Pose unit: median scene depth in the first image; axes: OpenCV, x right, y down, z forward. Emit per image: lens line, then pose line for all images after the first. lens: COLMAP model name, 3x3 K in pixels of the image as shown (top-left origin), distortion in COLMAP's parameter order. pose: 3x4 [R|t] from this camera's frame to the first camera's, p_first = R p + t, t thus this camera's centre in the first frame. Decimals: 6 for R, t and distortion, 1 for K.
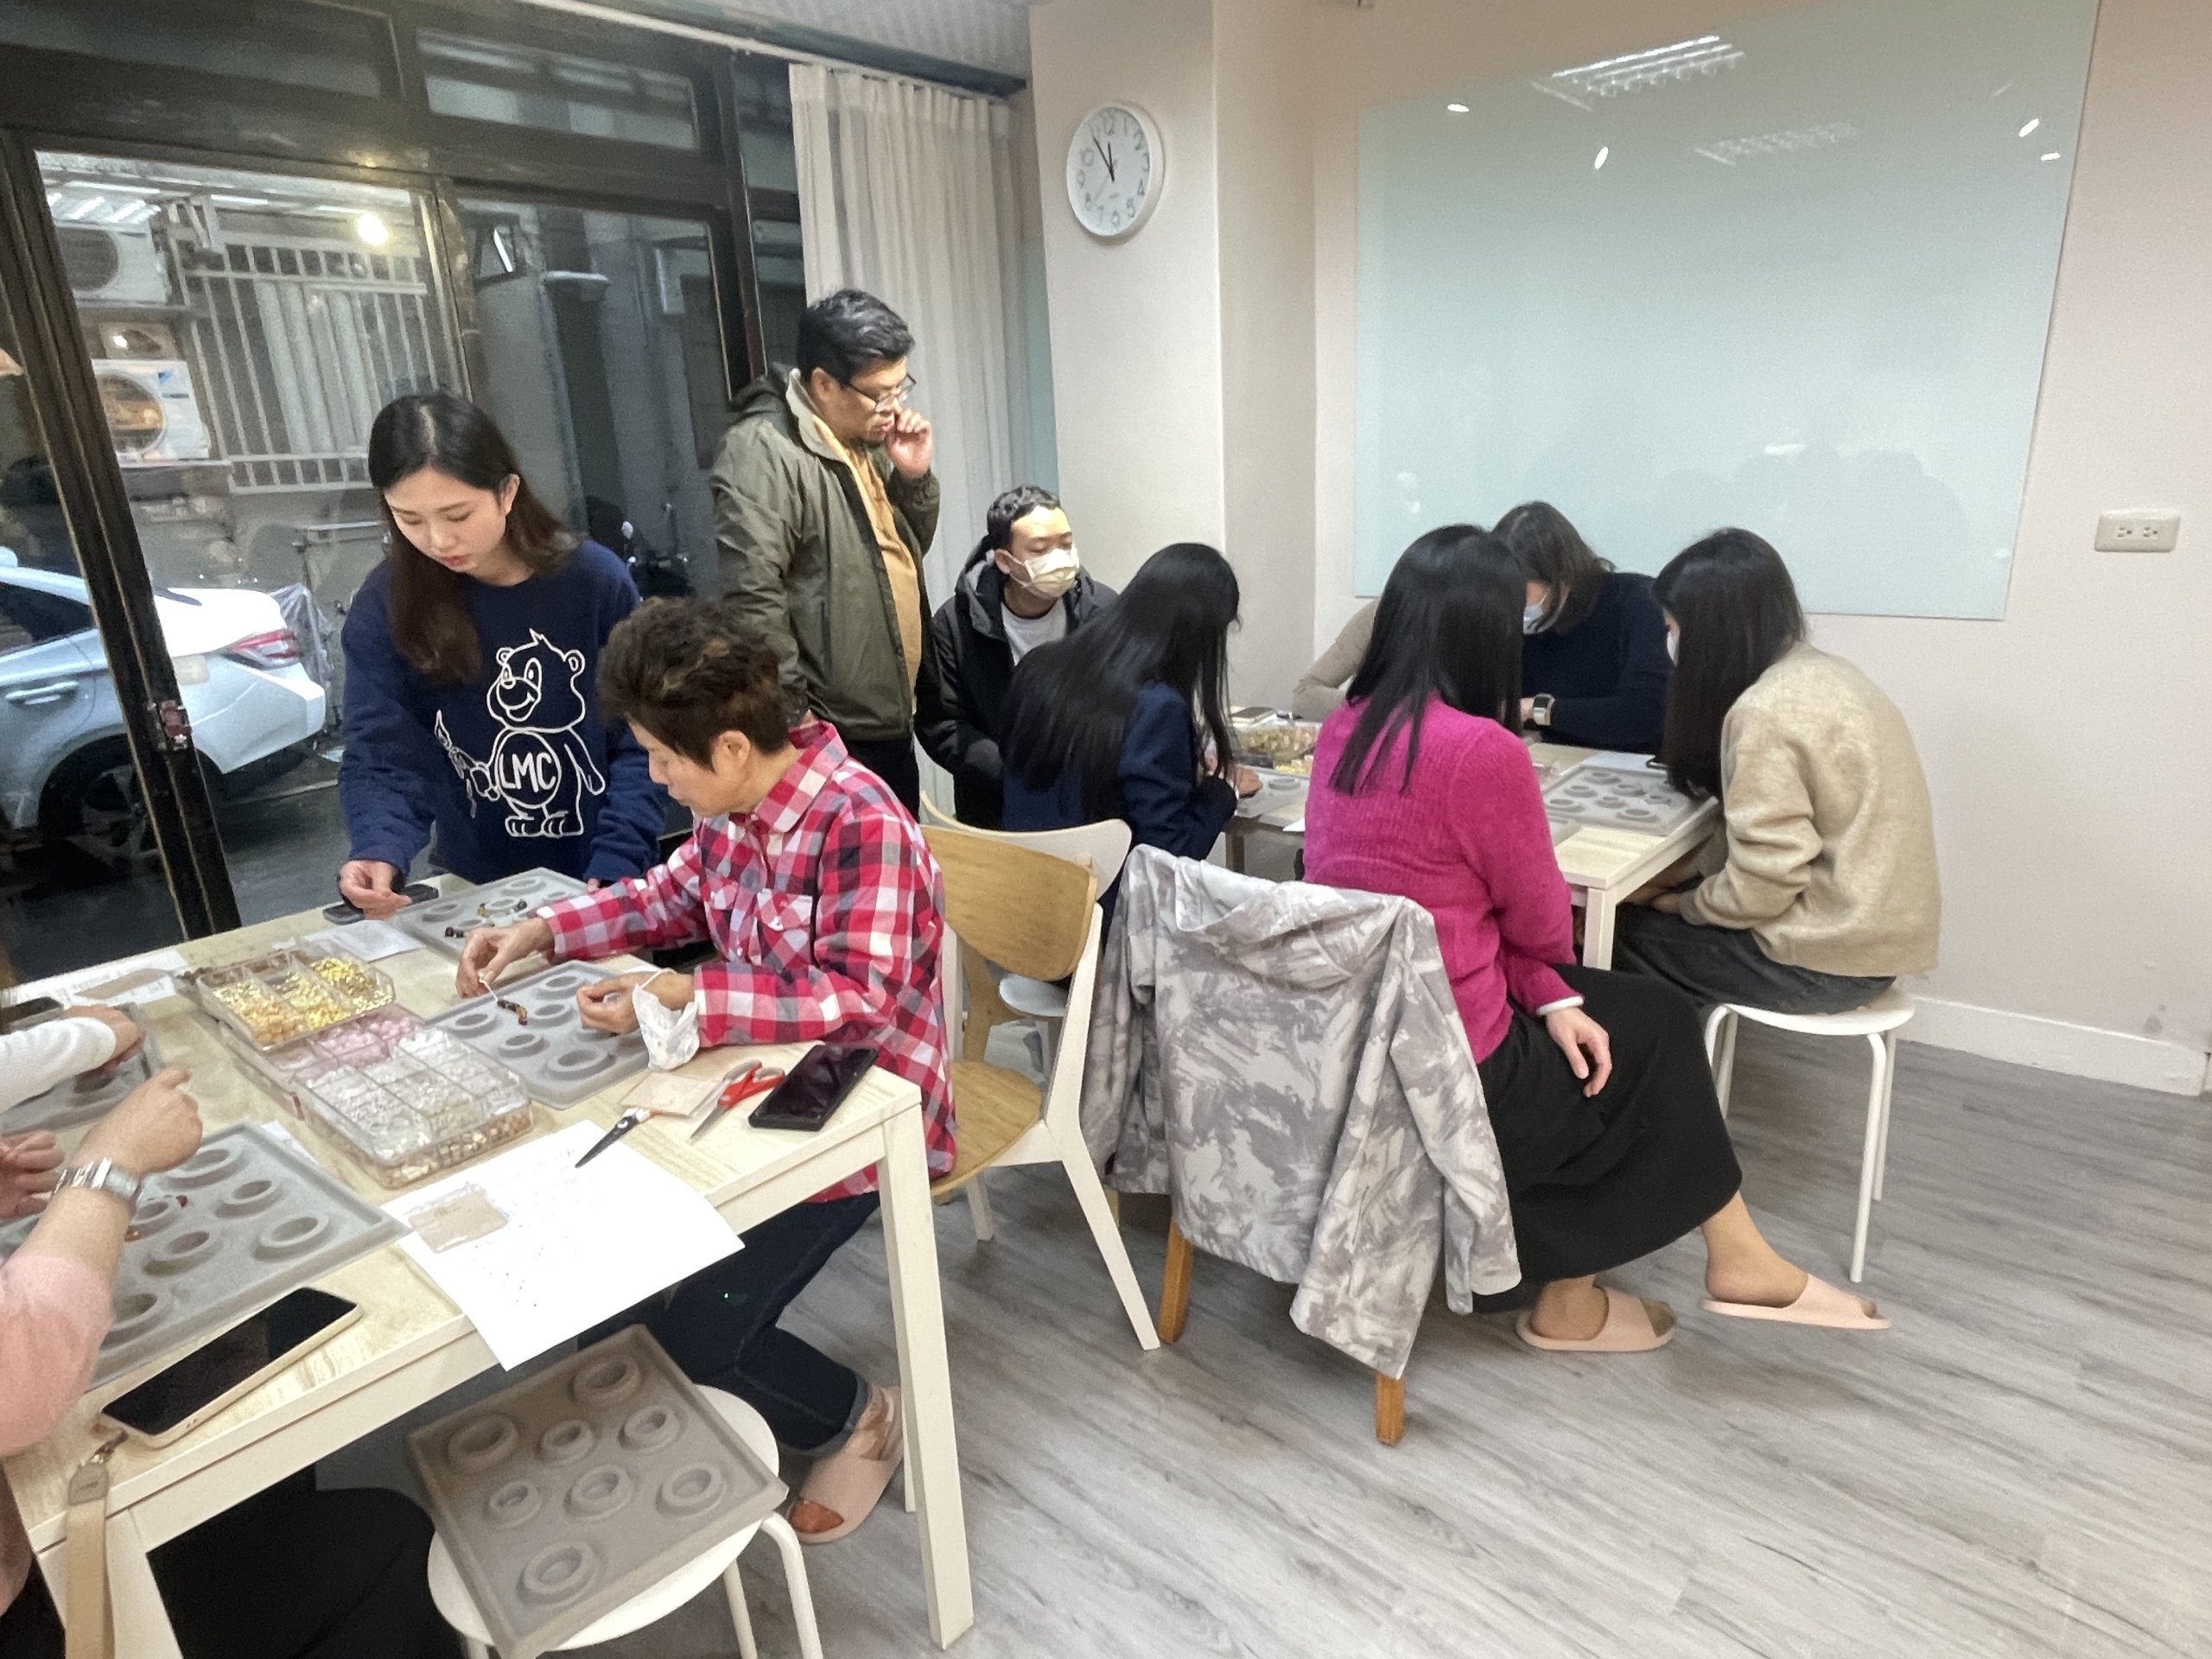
lens RADIAL K [[1260.0, 0, 1106.0], [0, 1260.0, 834.6], [0, 0, 1]] dist [-0.013480, 0.008094]
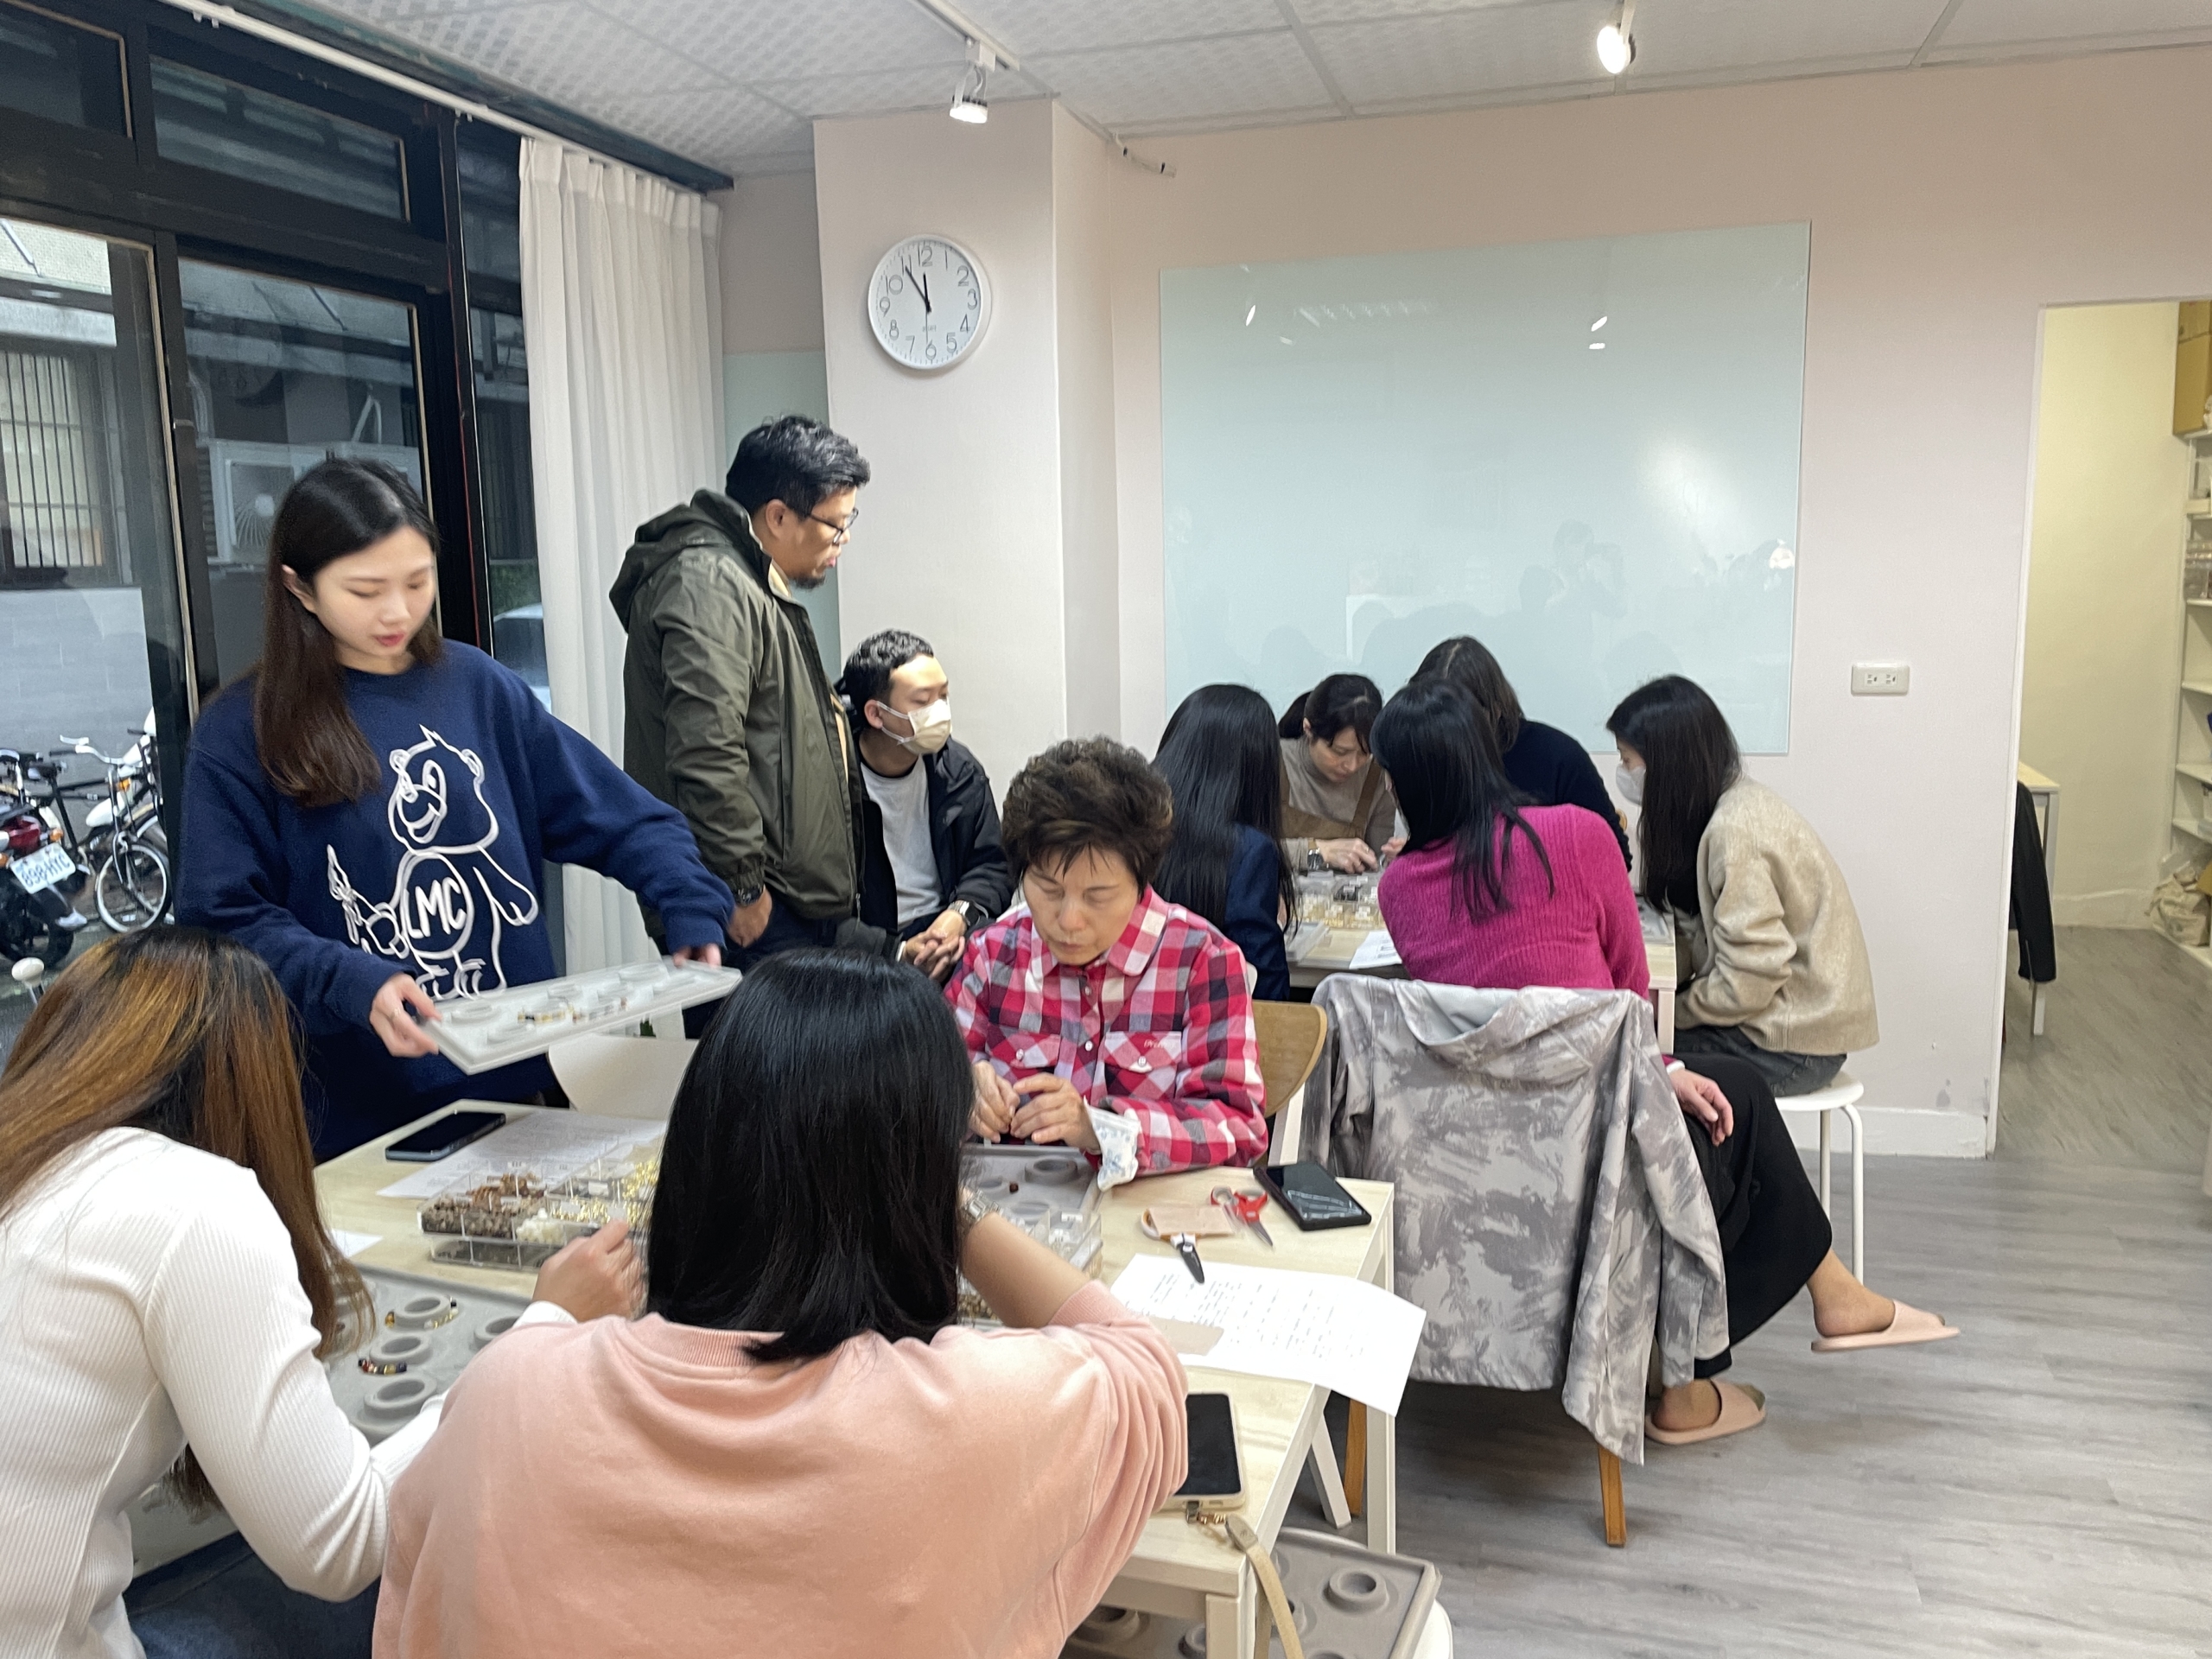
lens RADIAL K [[1685.4, 0, 1091.1], [0, 1685.4, 774.7], [0, 0, 1]] dist [0.068323, -0.079071]
pose [[0.906333, -0.022376, 0.421970, -0.748231], [0.098750, 0.982162, -0.160018, 0.048994], [-0.410863, 0.186699, 0.892376, -0.183384]]
